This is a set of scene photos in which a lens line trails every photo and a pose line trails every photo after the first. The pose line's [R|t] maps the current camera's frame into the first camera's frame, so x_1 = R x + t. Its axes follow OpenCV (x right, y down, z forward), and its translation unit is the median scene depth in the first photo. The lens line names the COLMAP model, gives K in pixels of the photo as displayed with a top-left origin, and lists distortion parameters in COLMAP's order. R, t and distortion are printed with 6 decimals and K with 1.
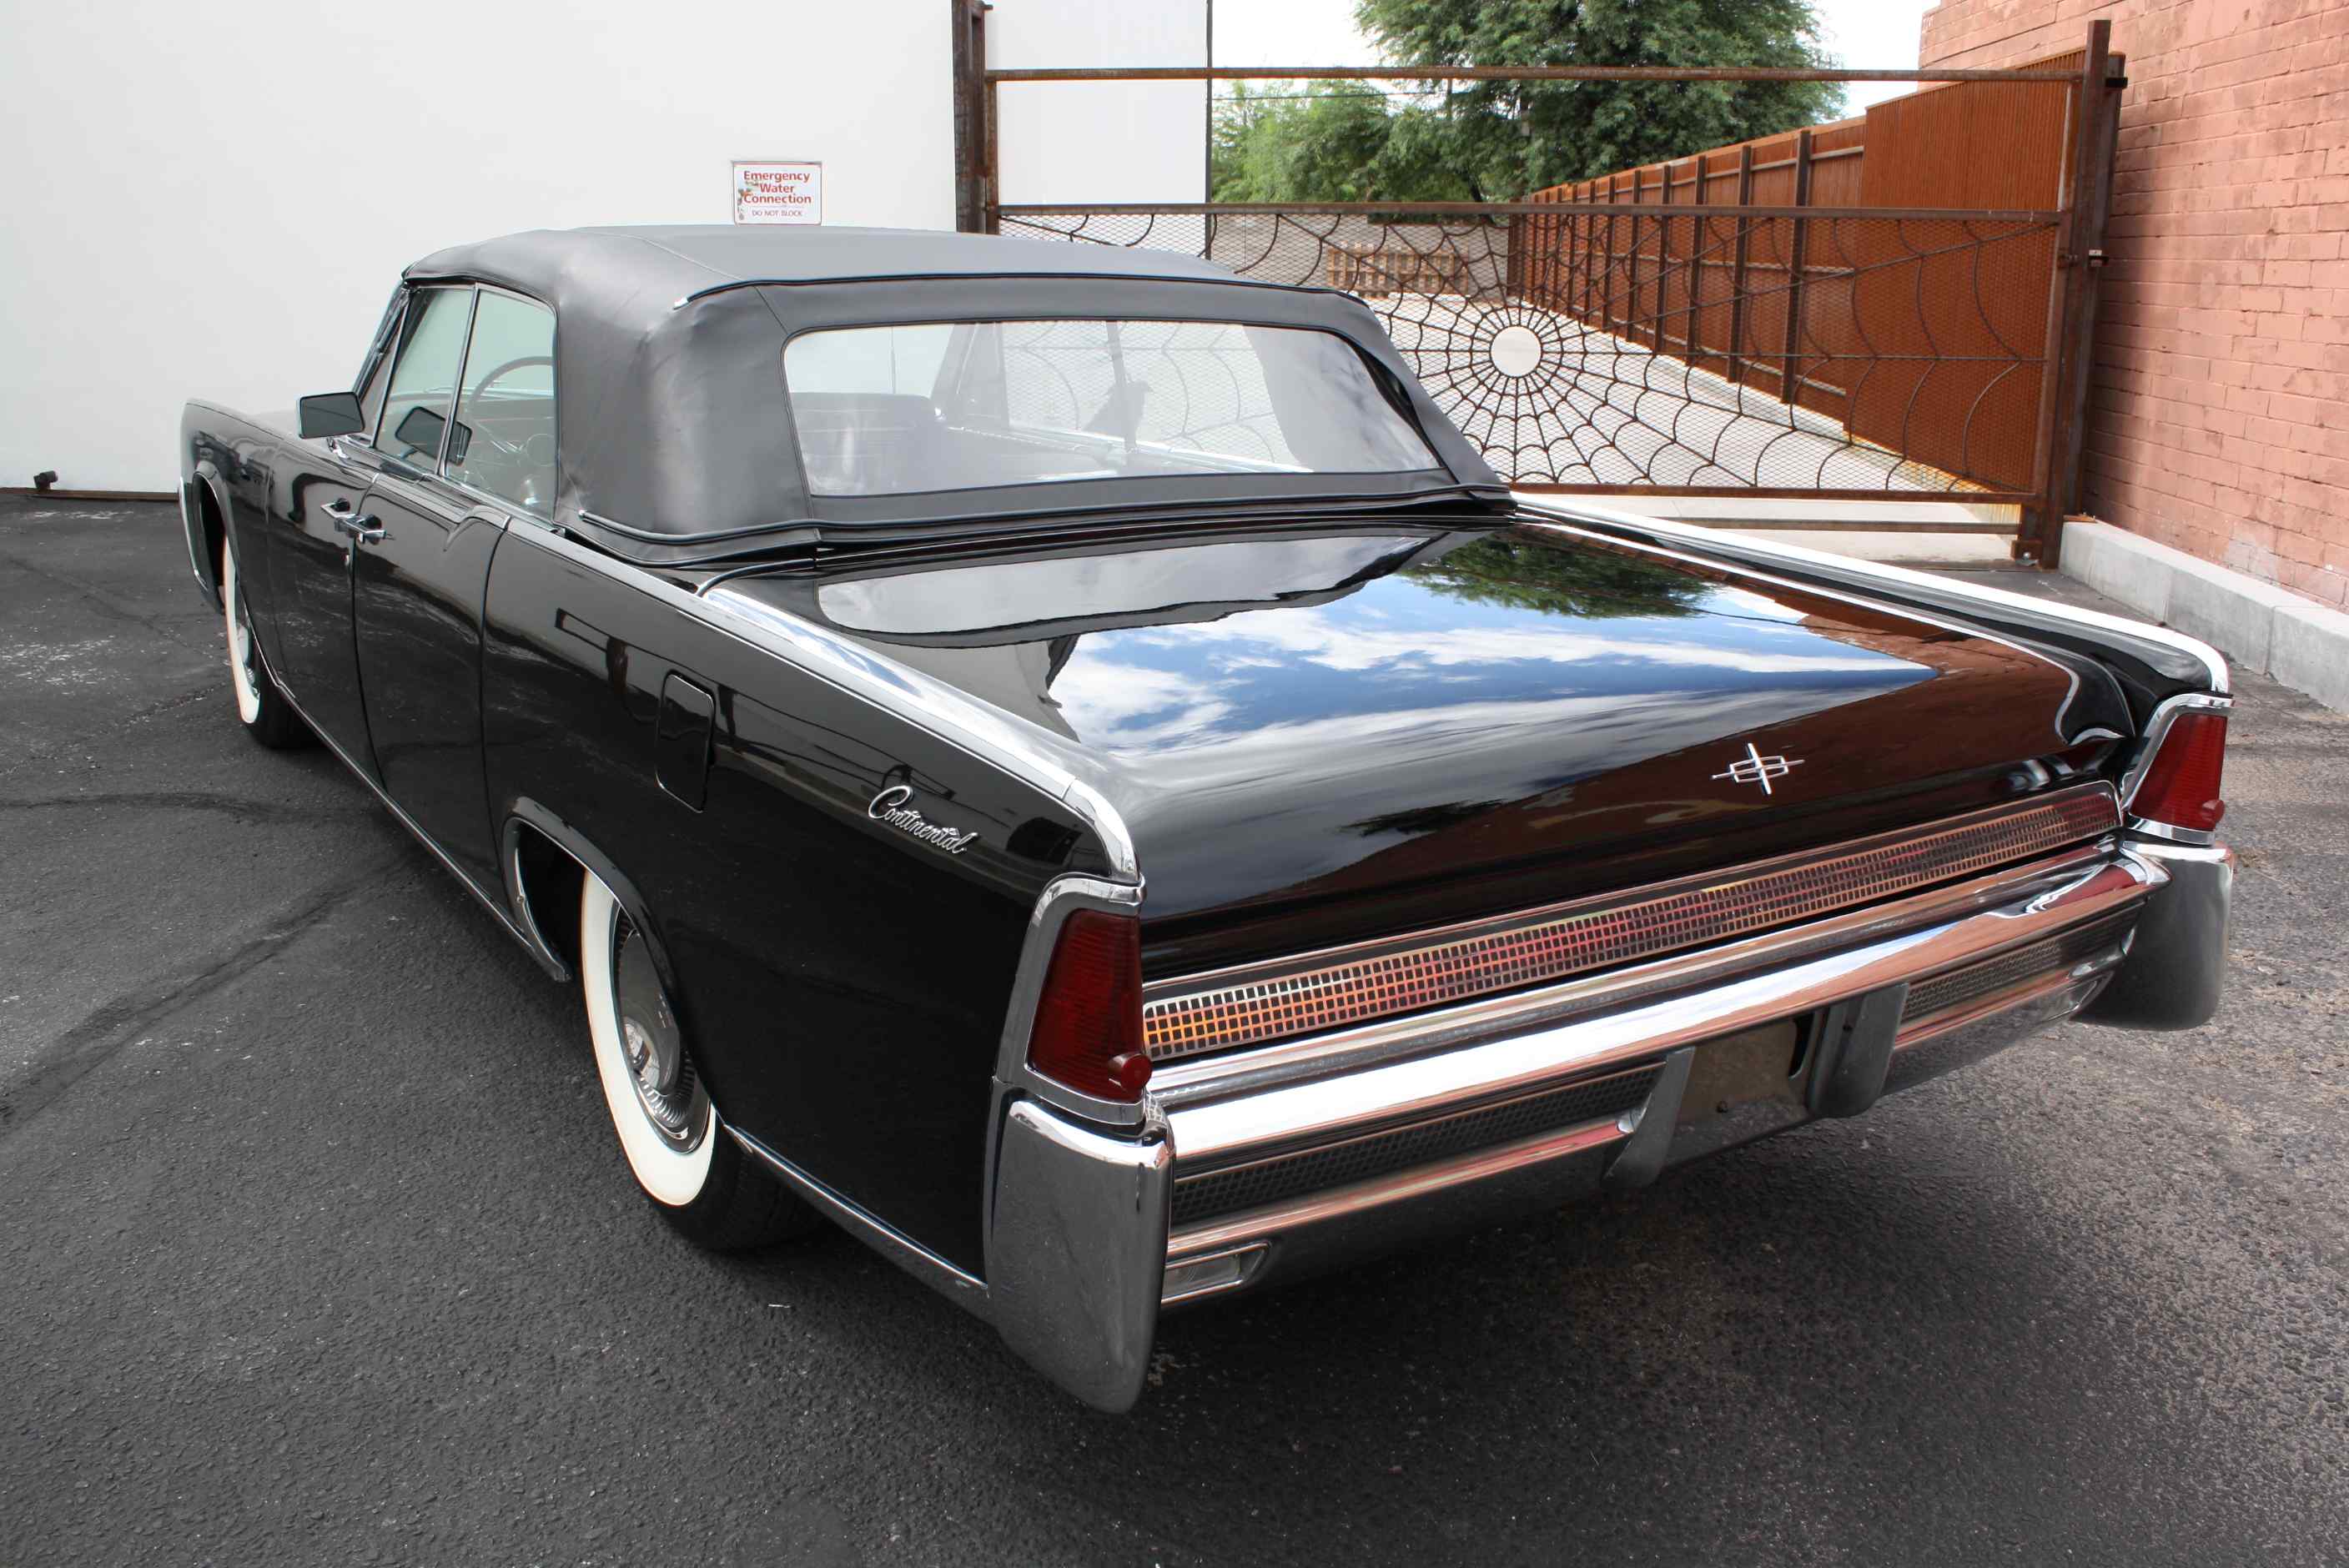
lens RADIAL K [[2002.0, 0, 1178.7], [0, 2002.0, 778.7], [0, 0, 1]] dist [-0.169386, 0.151619]
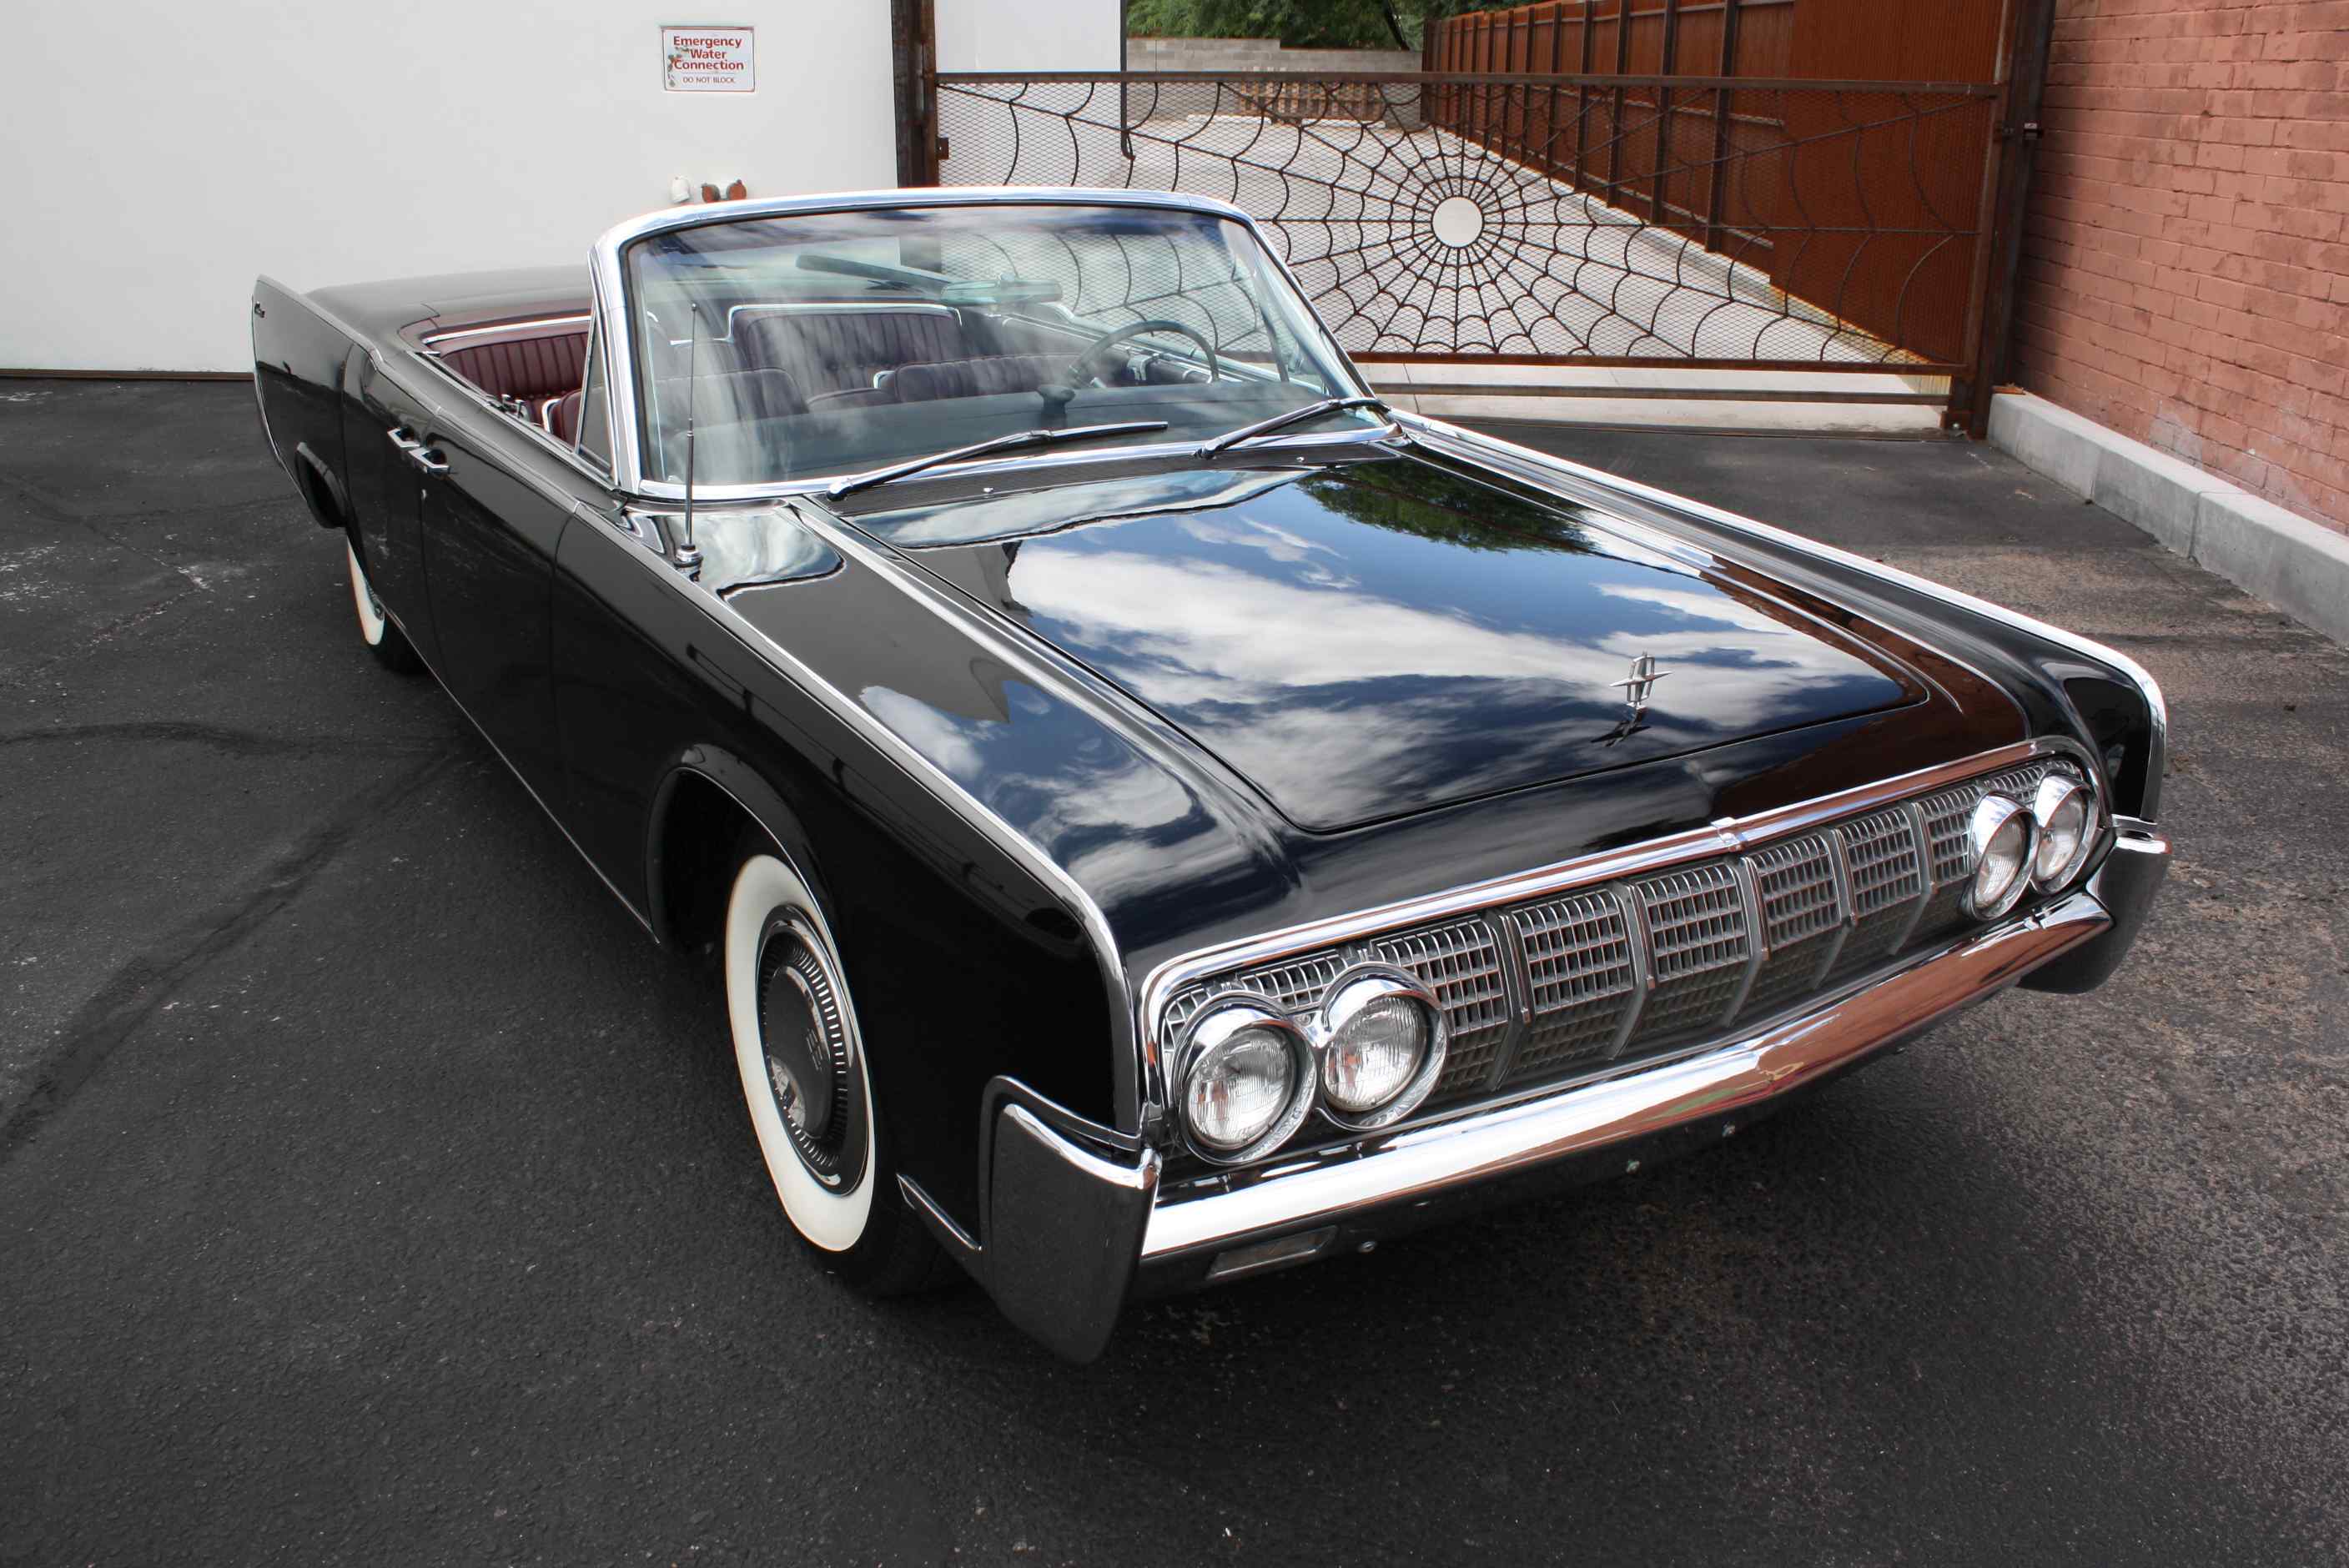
lens RADIAL K [[1993.5, 0, 1183.1], [0, 1993.5, 785.3], [0, 0, 1]] dist [-0.173635, 0.157566]
pose [[0.998781, -0.014034, 0.047334, -0.050469], [0.009559, 0.995575, 0.093483, -0.068195], [-0.048437, -0.092916, 0.994495, -0.021002]]
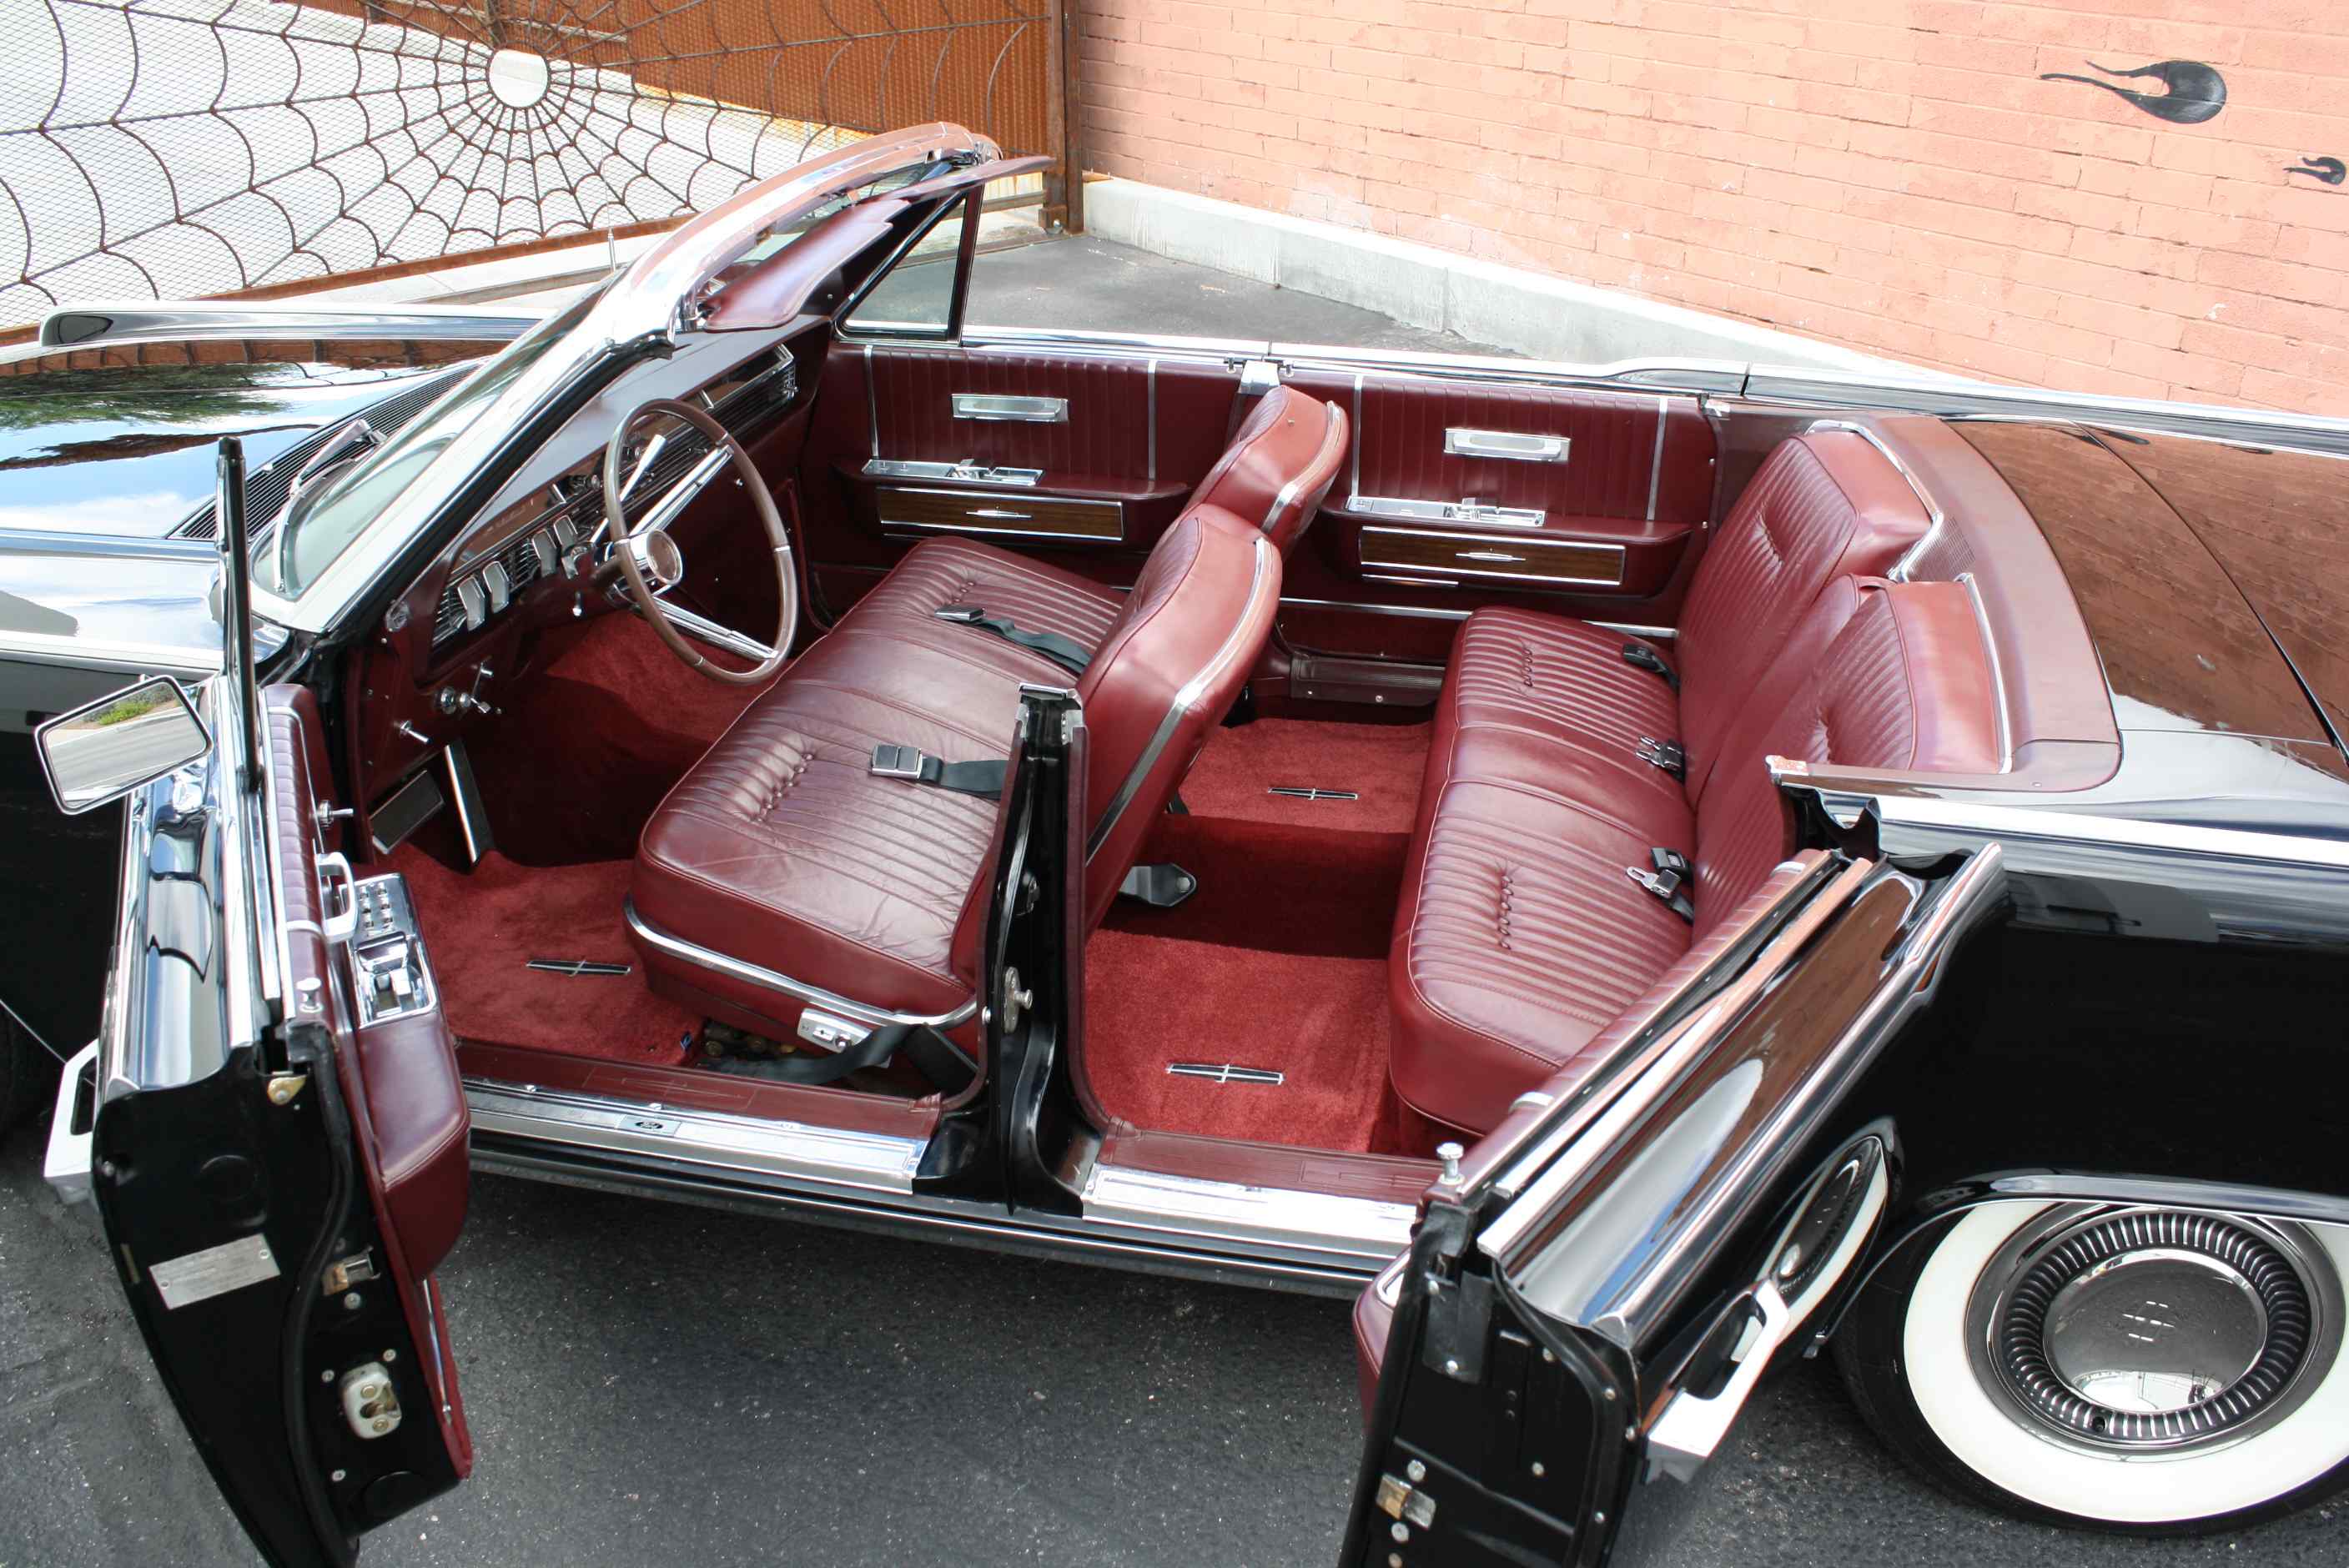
lens RADIAL K [[1997.8, 0, 1201.1], [0, 1997.8, 785.2], [0, 0, 1]] dist [-0.164788, 0.145734]
pose [[0.694293, -0.330639, 0.639246, -0.607763], [0.184921, 0.940358, 0.285538, -0.308456], [-0.695530, -0.080037, 0.714026, 0.592671]]
